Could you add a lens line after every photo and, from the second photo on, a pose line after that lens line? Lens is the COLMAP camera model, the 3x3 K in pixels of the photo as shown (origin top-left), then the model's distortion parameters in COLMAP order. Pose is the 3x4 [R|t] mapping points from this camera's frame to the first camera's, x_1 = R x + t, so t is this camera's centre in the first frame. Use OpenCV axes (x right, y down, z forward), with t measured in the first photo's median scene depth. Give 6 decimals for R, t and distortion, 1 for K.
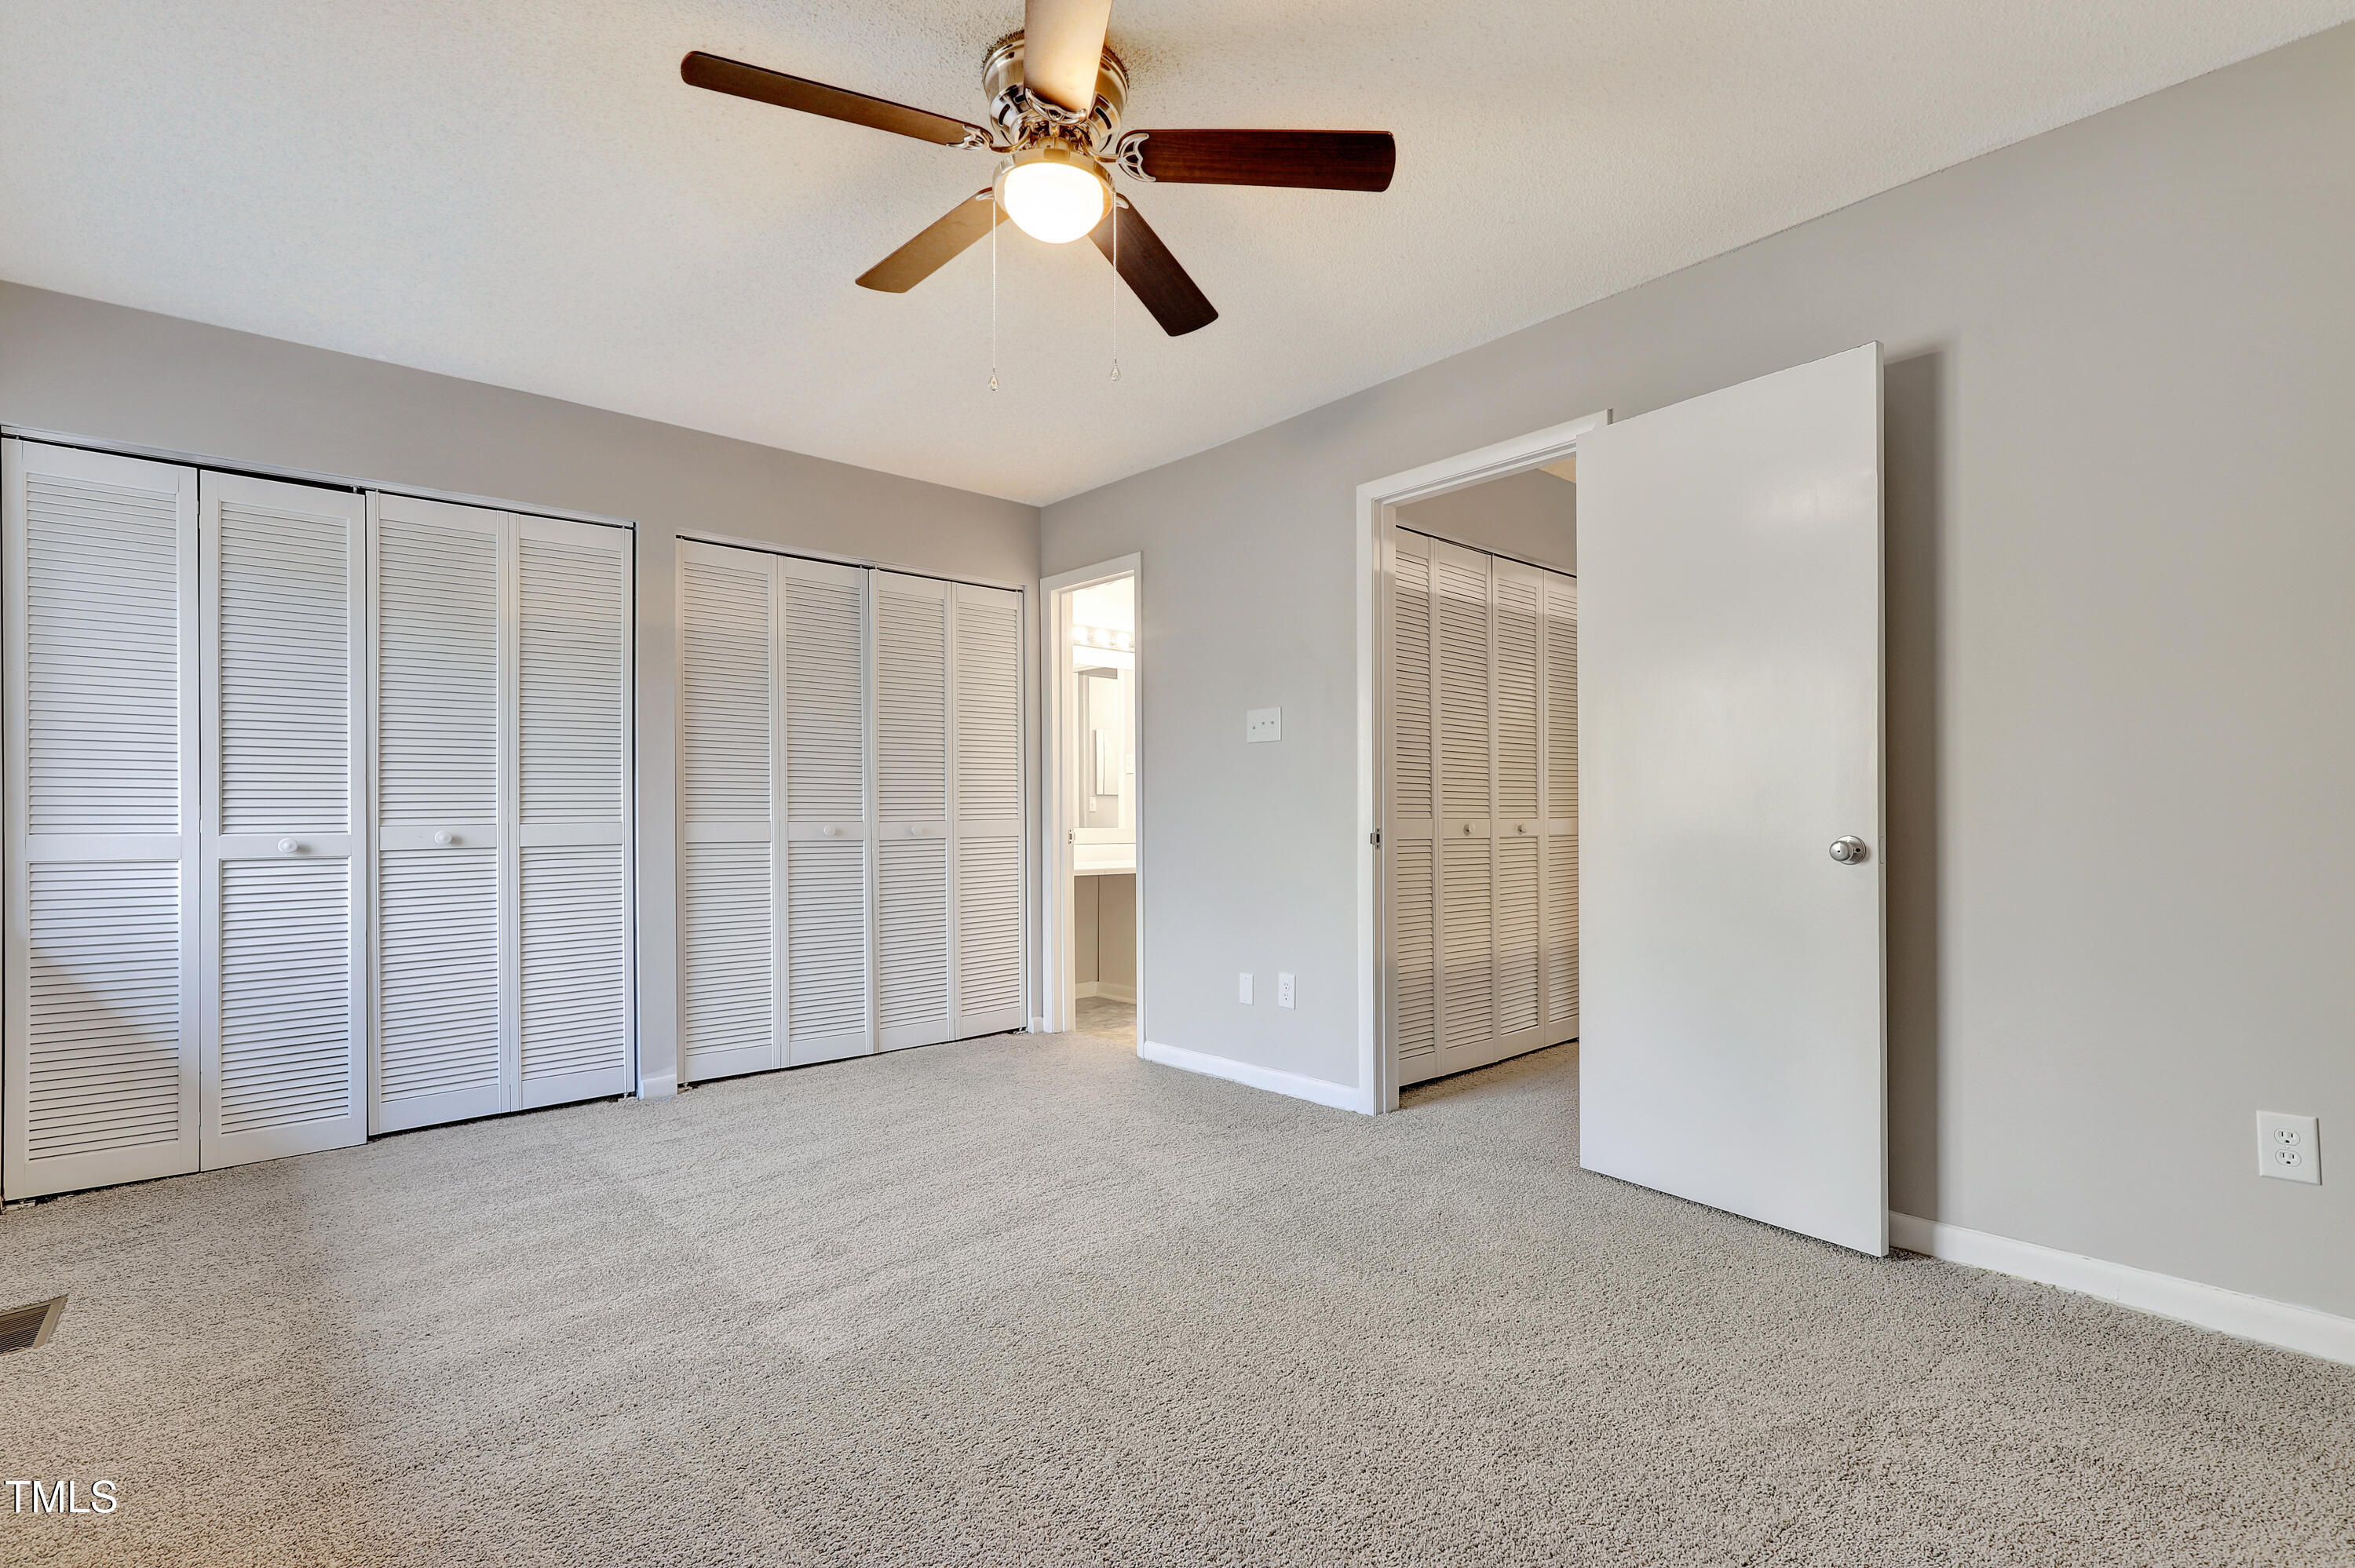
lens RADIAL K [[1083.7, 0, 1193.8], [0, 1083.7, 790.1], [0, 0, 1]] dist [0.000206, 0.000267]
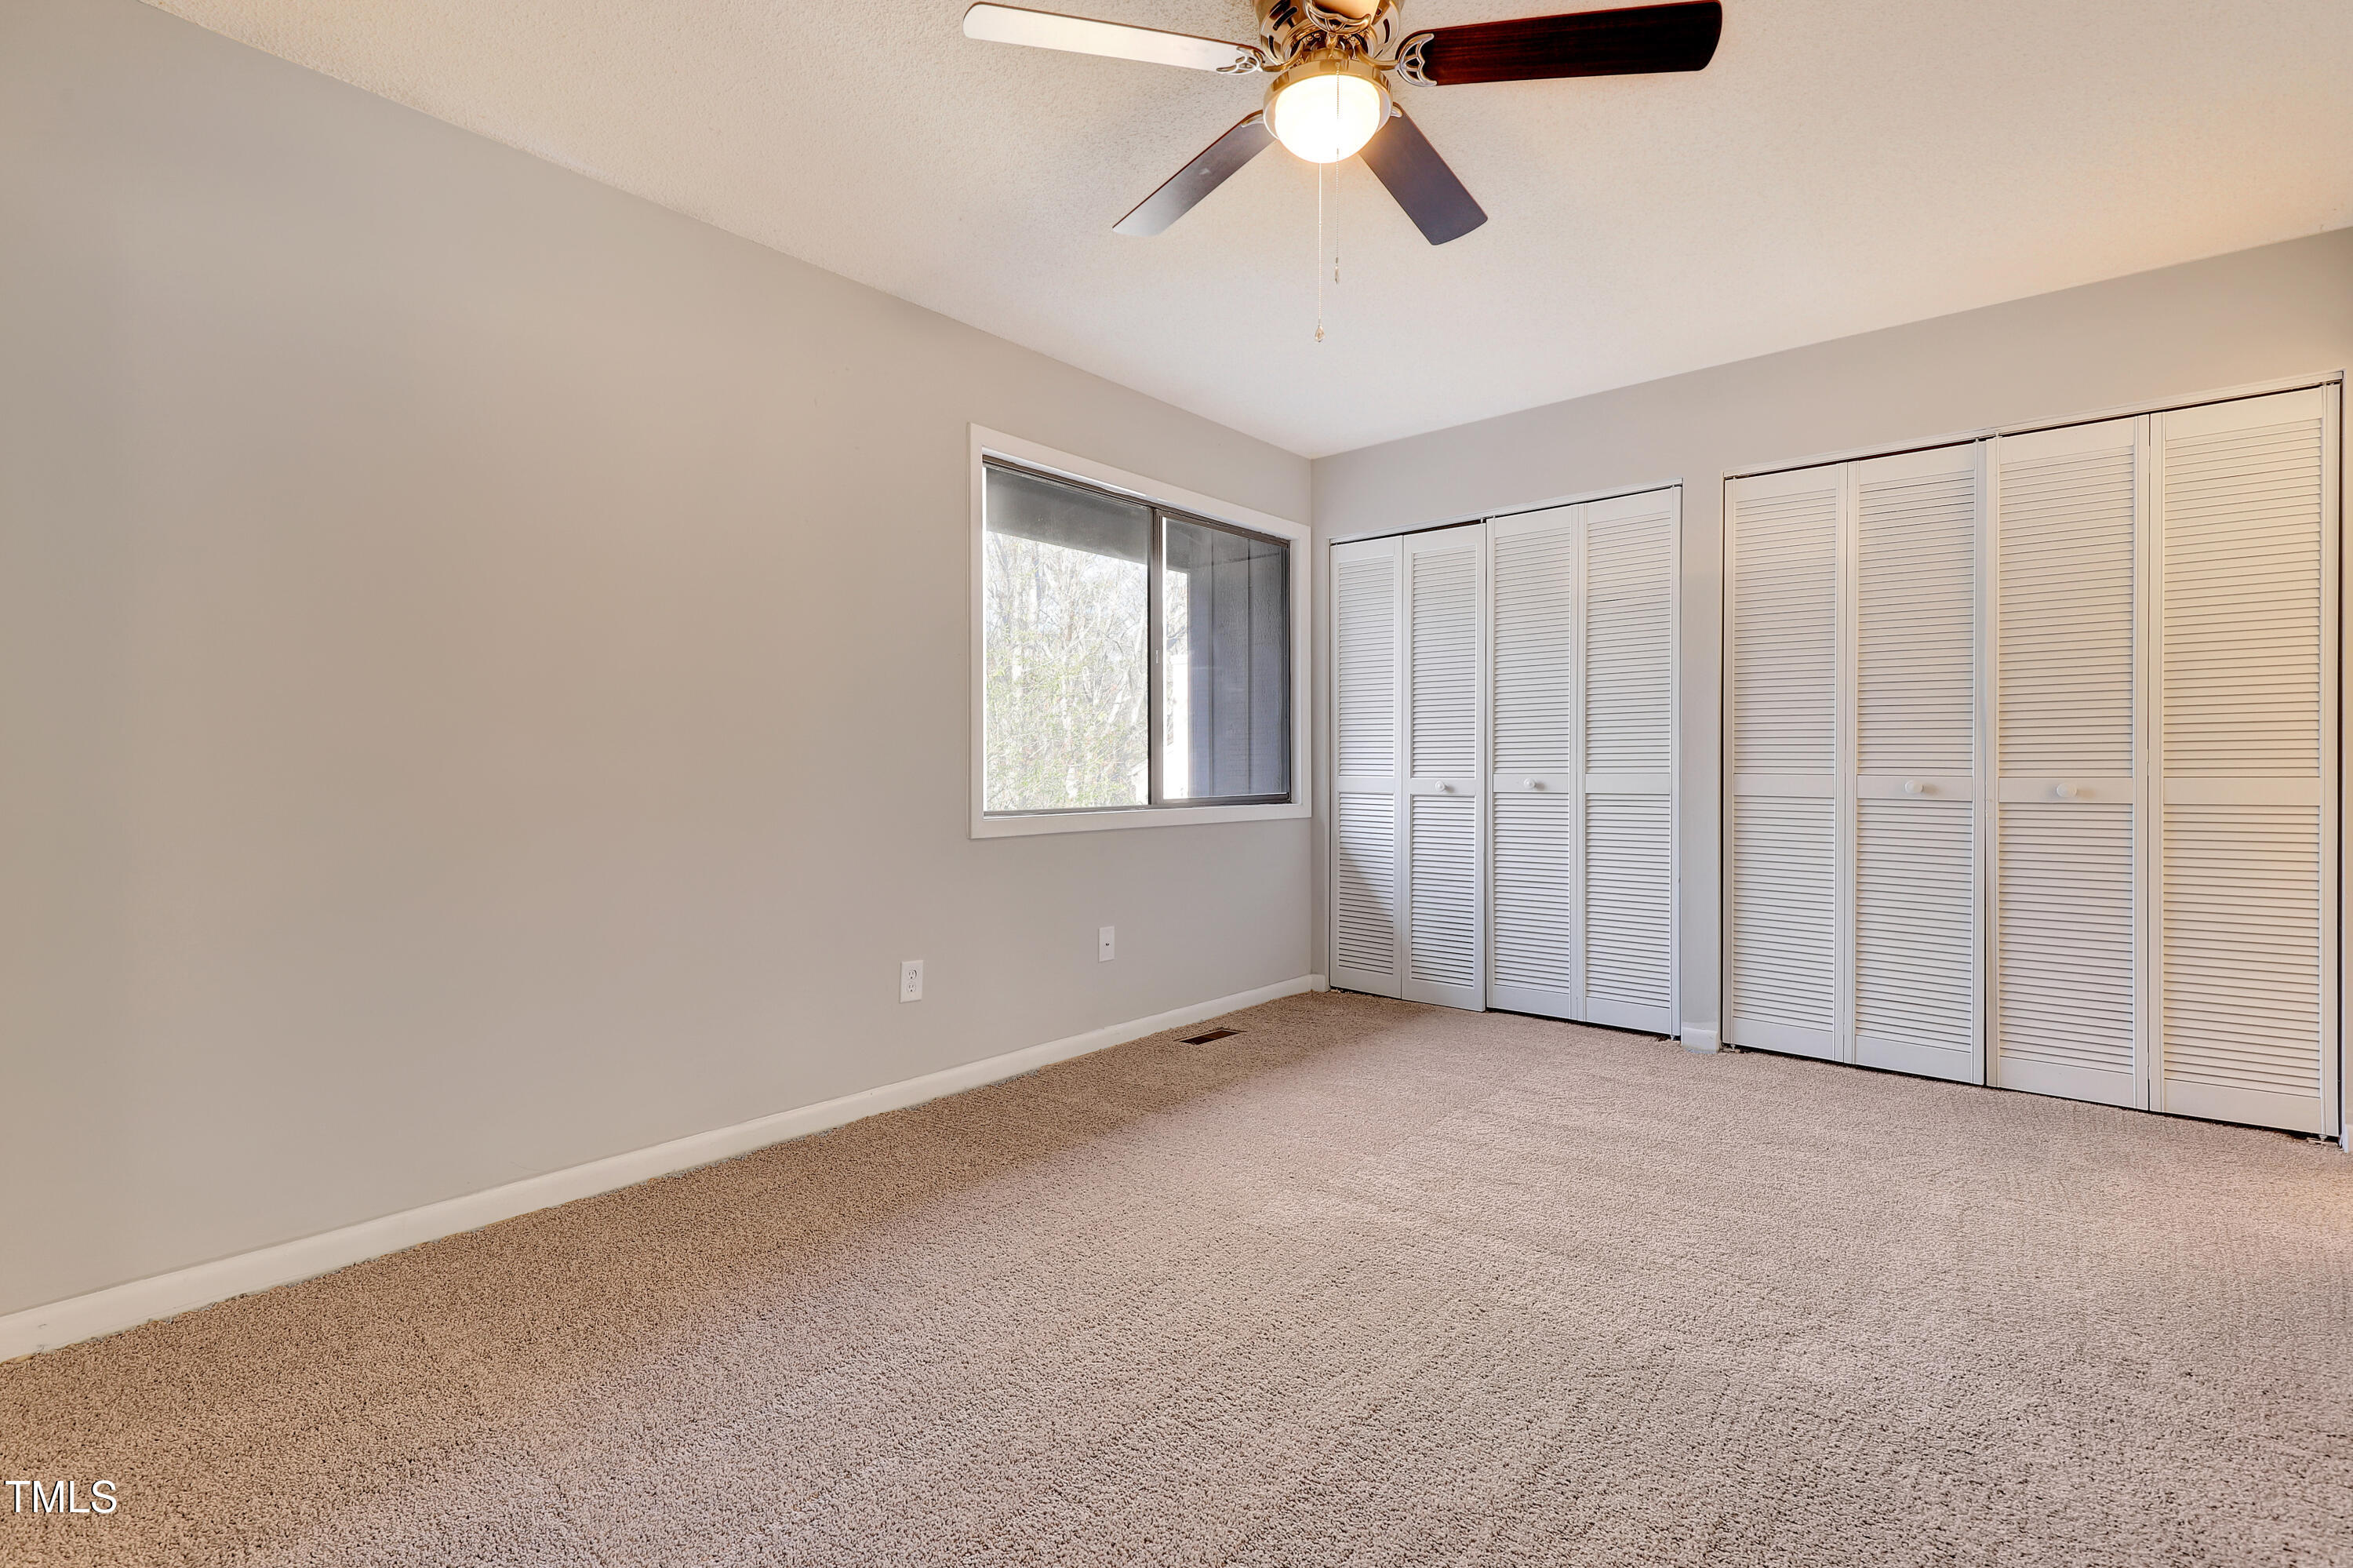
lens RADIAL K [[1063.4, 0, 1178.5], [0, 1063.4, 745.9], [0, 0, 1]] dist [0.002442, 0.000721]
pose [[0.128069, -0.014554, -0.991658, 0.456179], [0.018058, 0.999761, -0.012341, 0.008574], [0.991601, -0.016327, 0.128301, 0.440143]]
